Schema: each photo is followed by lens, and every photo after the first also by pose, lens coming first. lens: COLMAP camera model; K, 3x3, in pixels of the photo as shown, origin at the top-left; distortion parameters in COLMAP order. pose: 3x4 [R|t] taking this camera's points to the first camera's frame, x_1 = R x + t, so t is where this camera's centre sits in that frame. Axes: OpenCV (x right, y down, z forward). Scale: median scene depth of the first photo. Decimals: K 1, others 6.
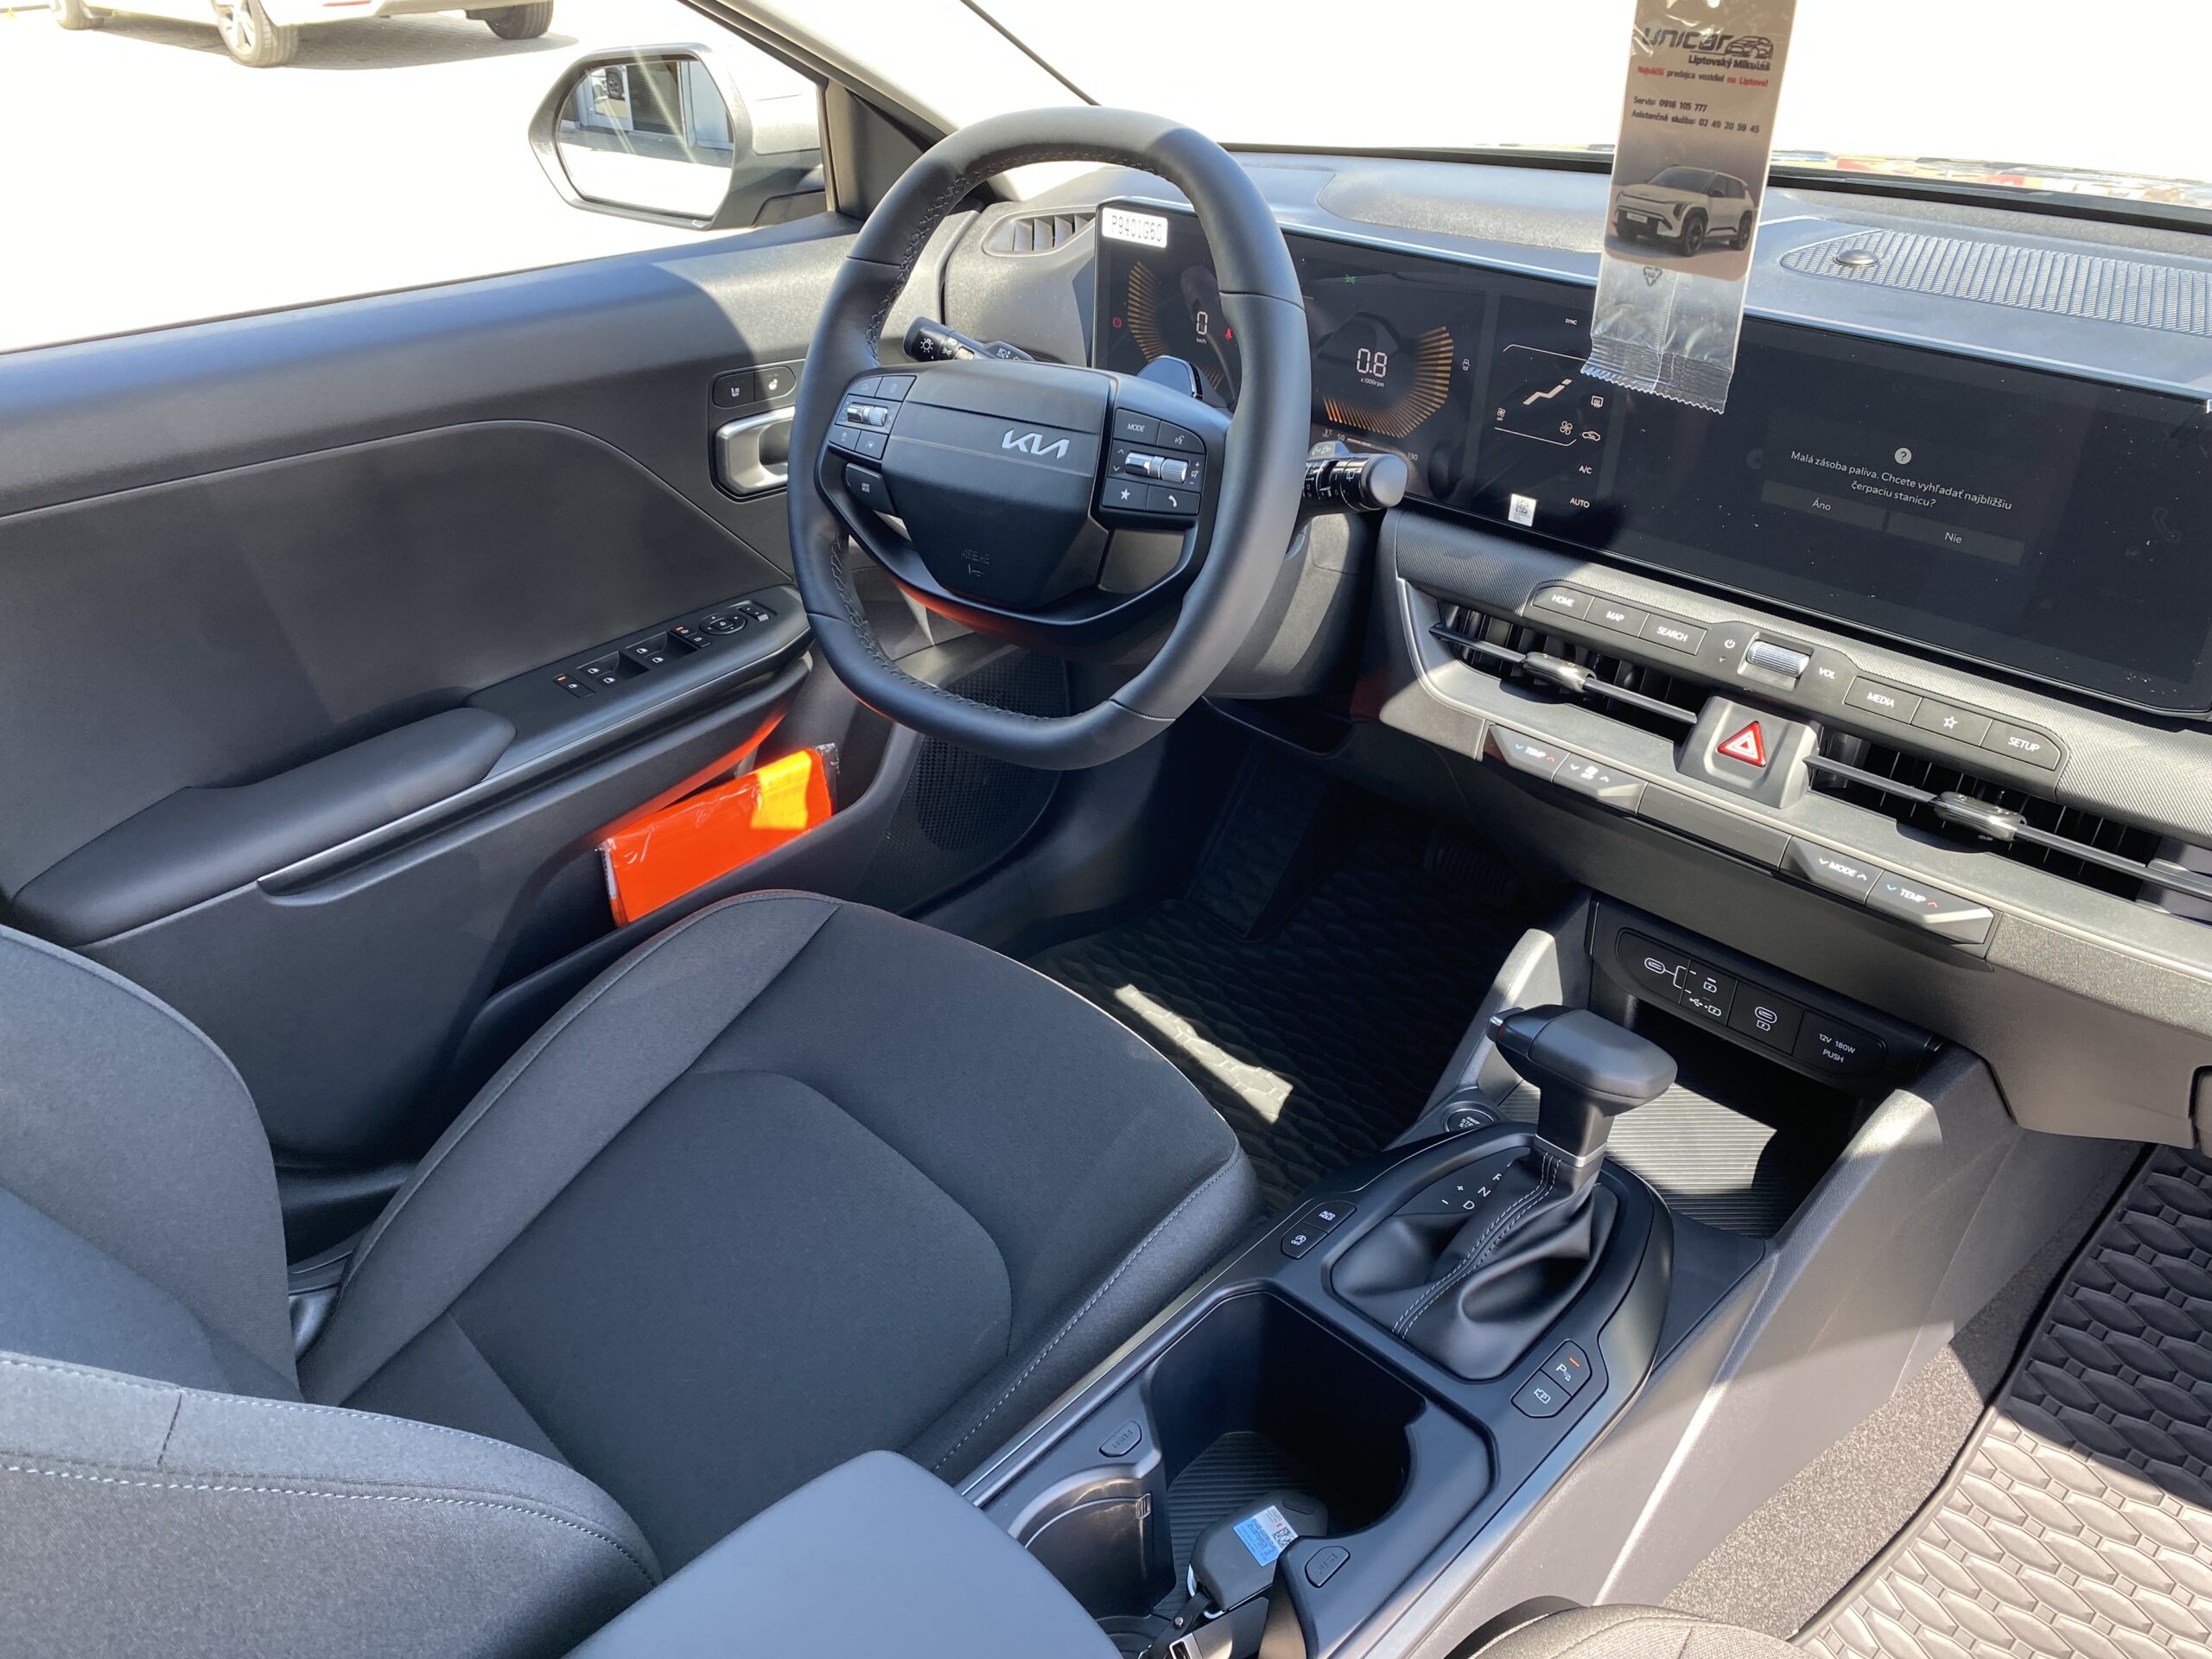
lens RADIAL K [[1692.8, 0, 1108.9], [0, 1692.8, 849.8], [0, 0, 1]] dist [0.005372, 0.004924]
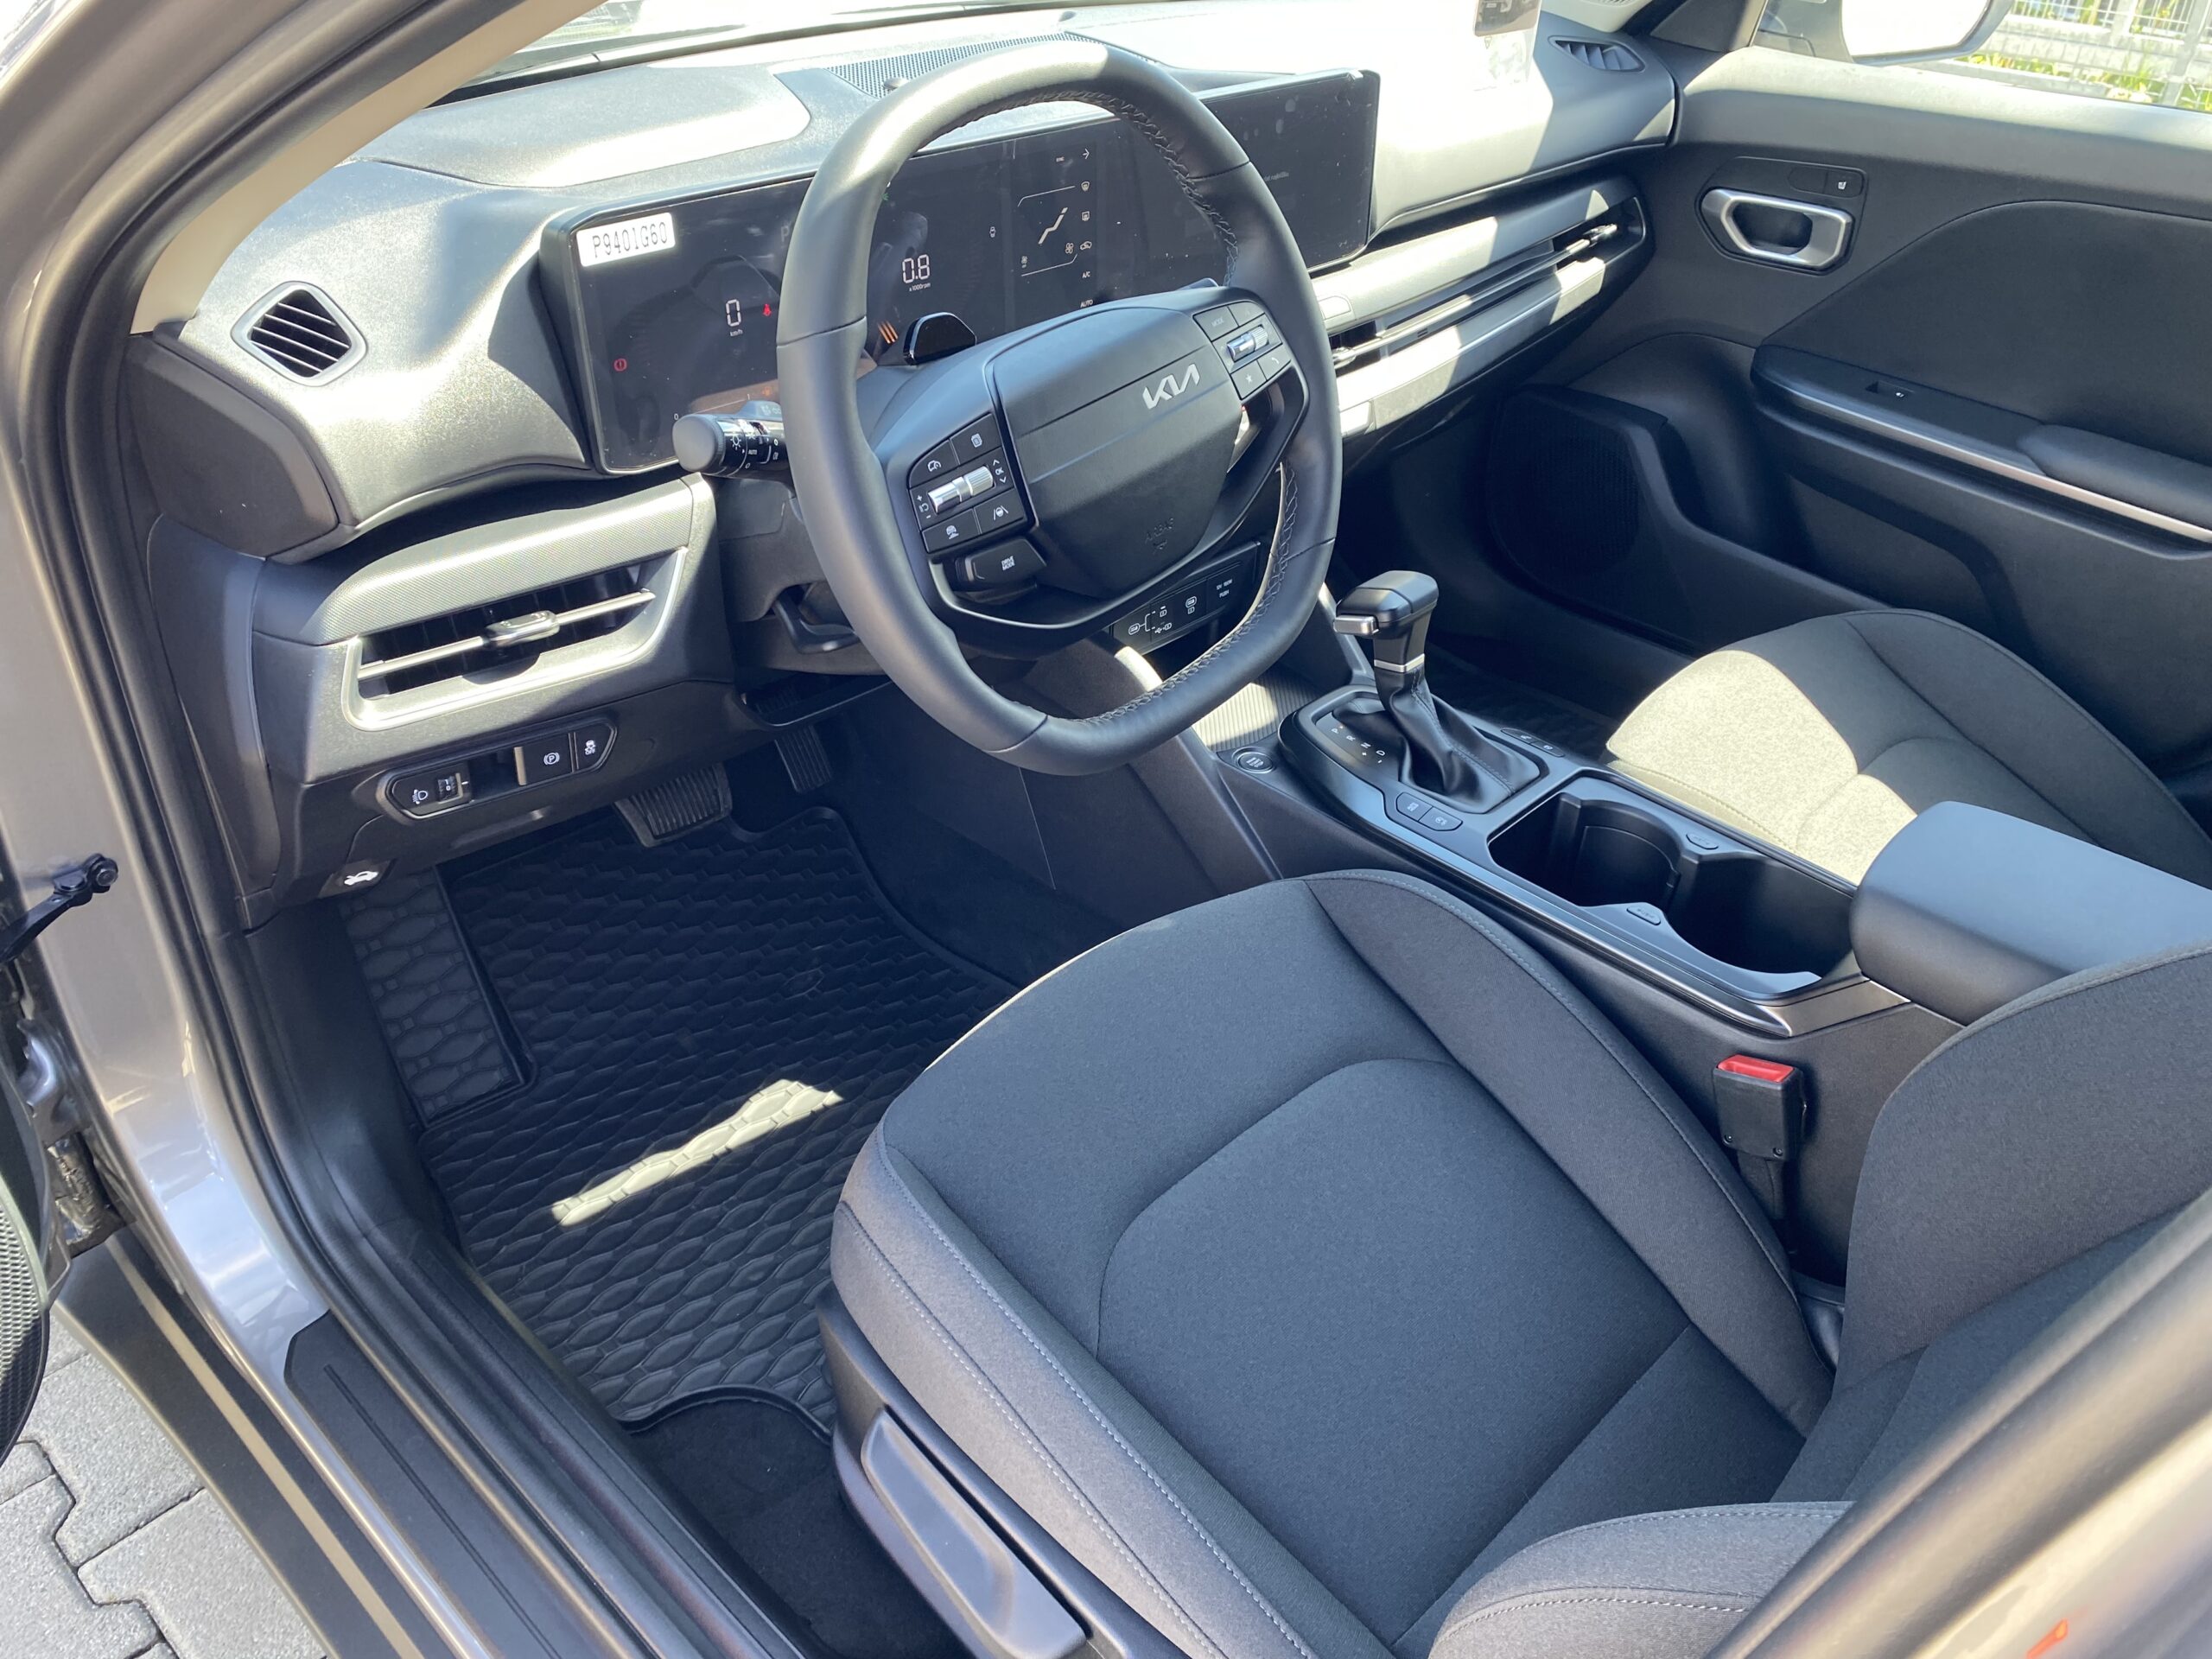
lens RADIAL K [[1702.0, 0, 1049.2], [0, 1702.0, 796.0], [0, 0, 1]] dist [0.066714, -0.067640]
pose [[0.004132, -0.527501, 0.849544, -0.941302], [0.508147, 0.732799, 0.452540, -0.507609], [-0.861261, 0.429823, 0.271076, 0.828167]]
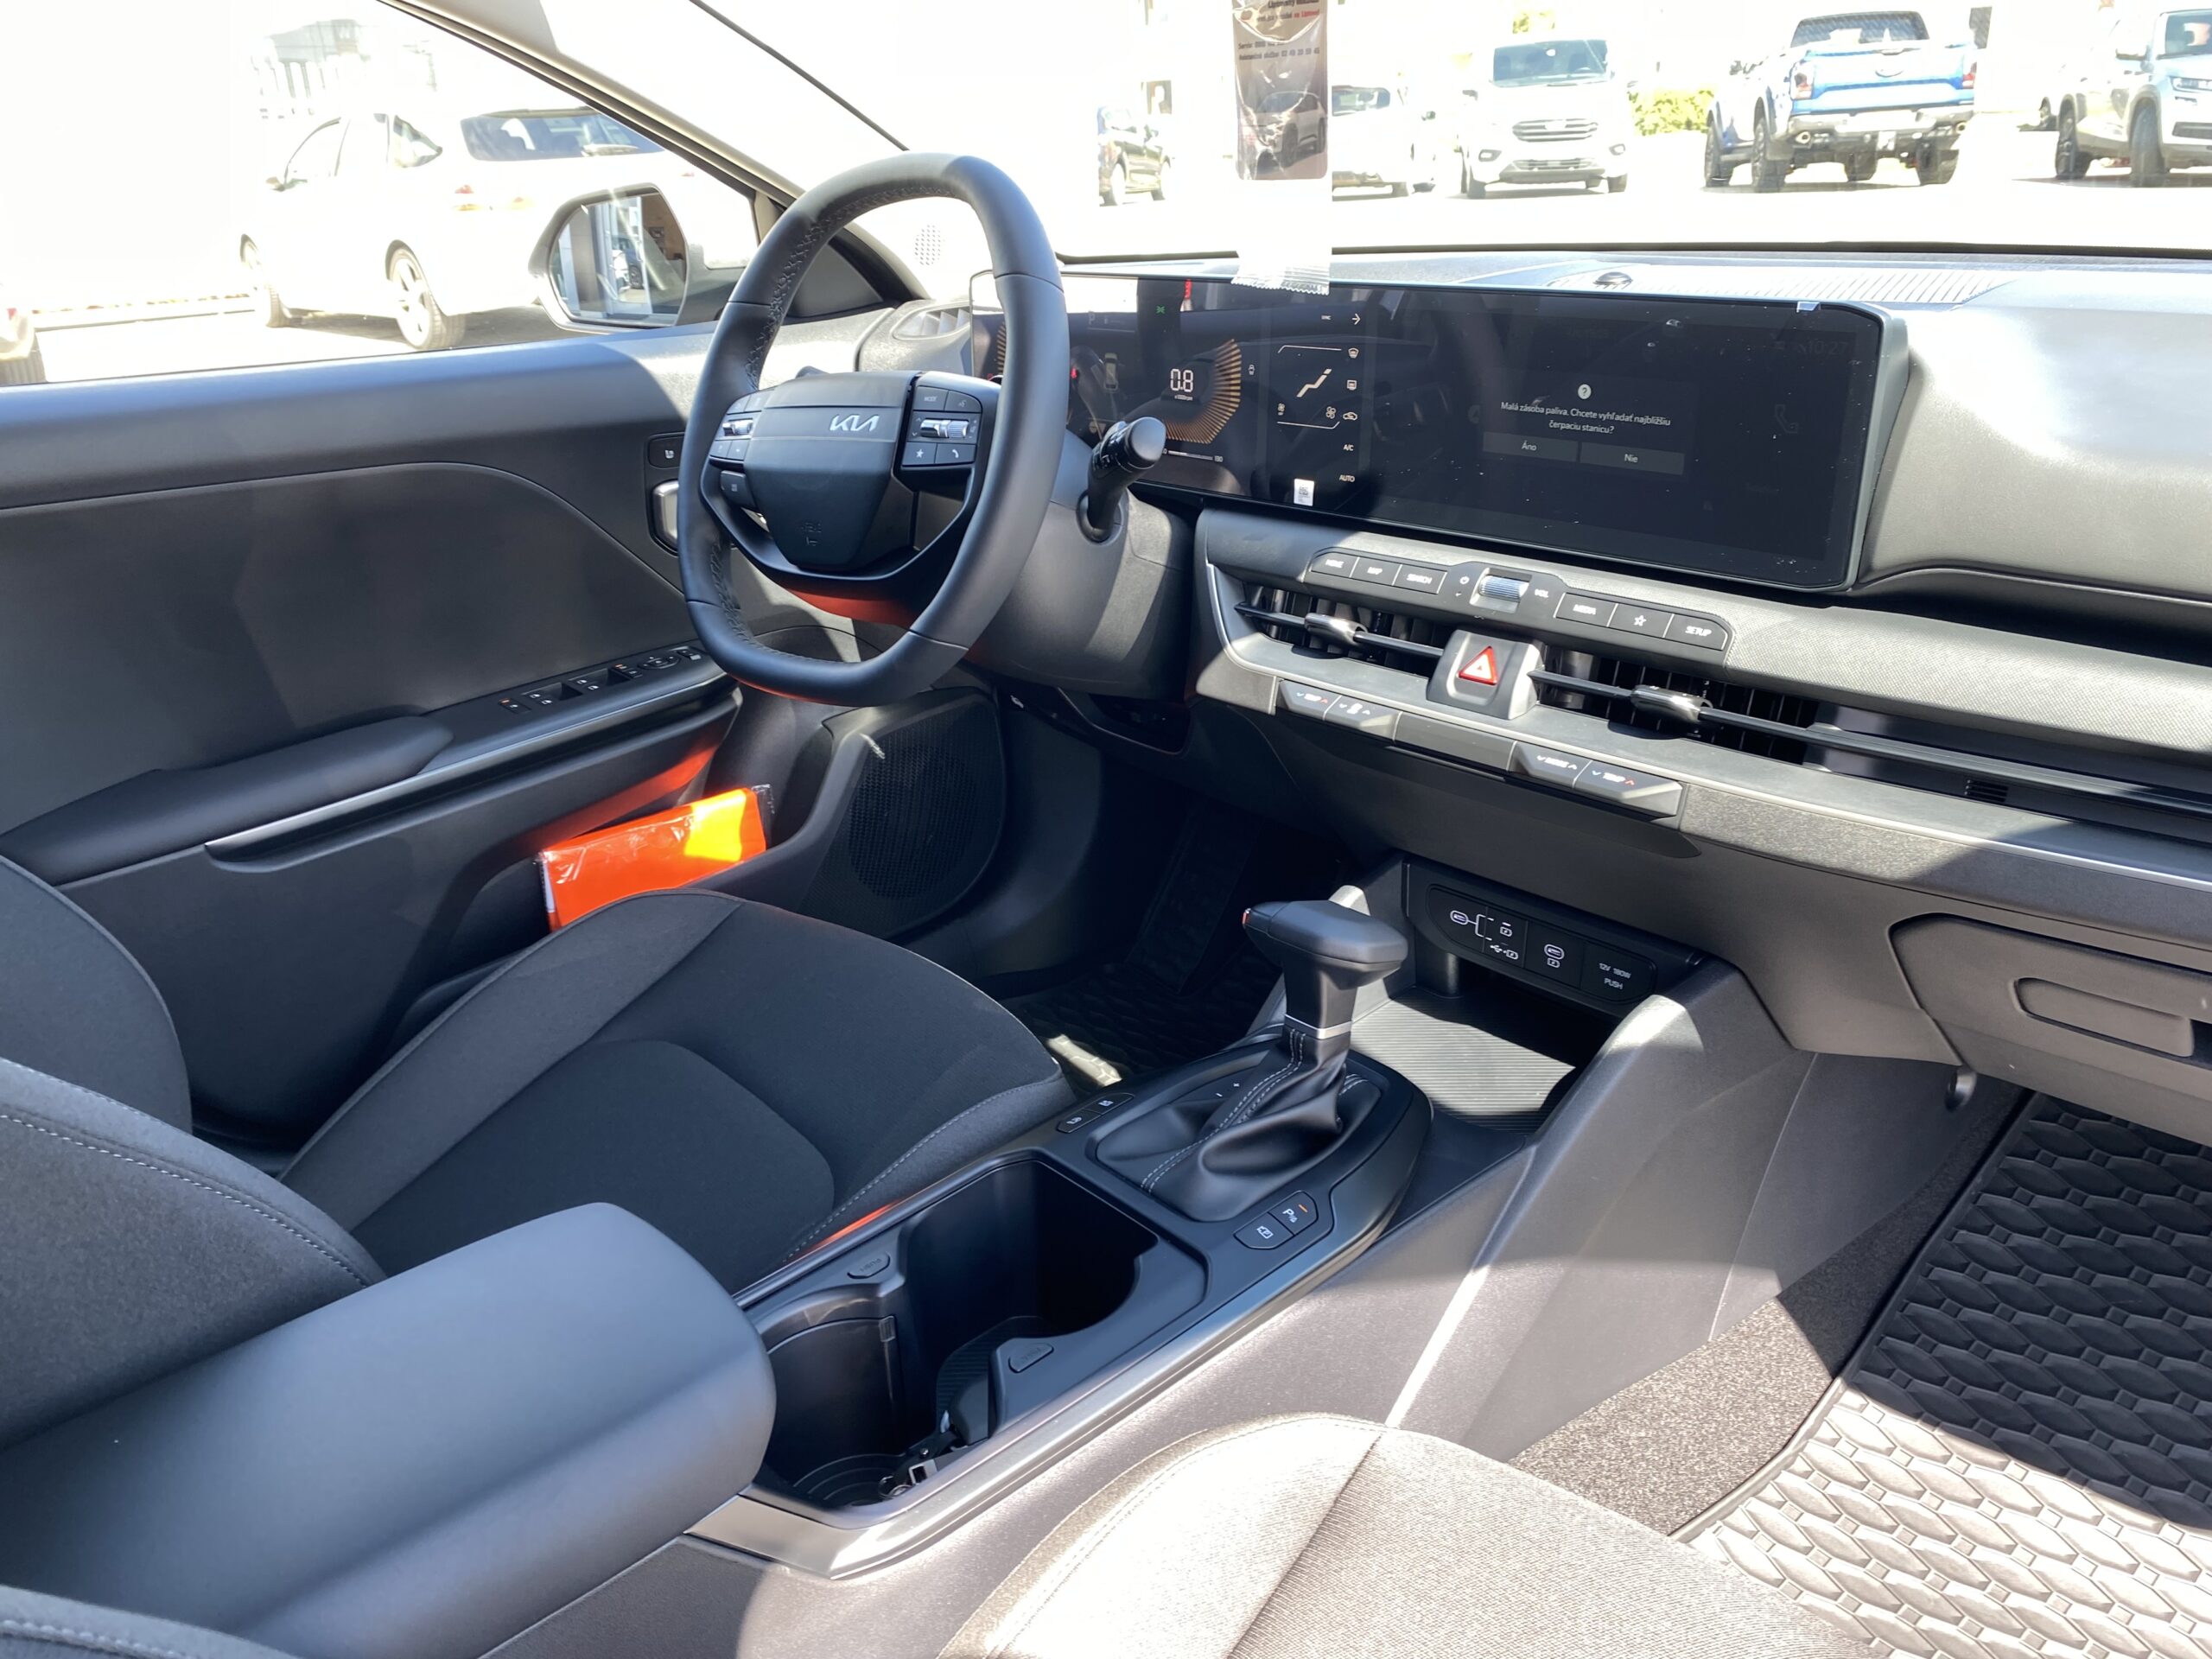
lens RADIAL K [[1687.2, 0, 1106.0], [0, 1687.2, 829.5], [0, 0, 1]] dist [0.072438, -0.096624]
pose [[0.996972, -0.005526, -0.077564, 0.201046], [-0.007238, 0.986545, -0.163327, 0.207200], [0.077423, 0.163394, 0.983518, -0.079975]]
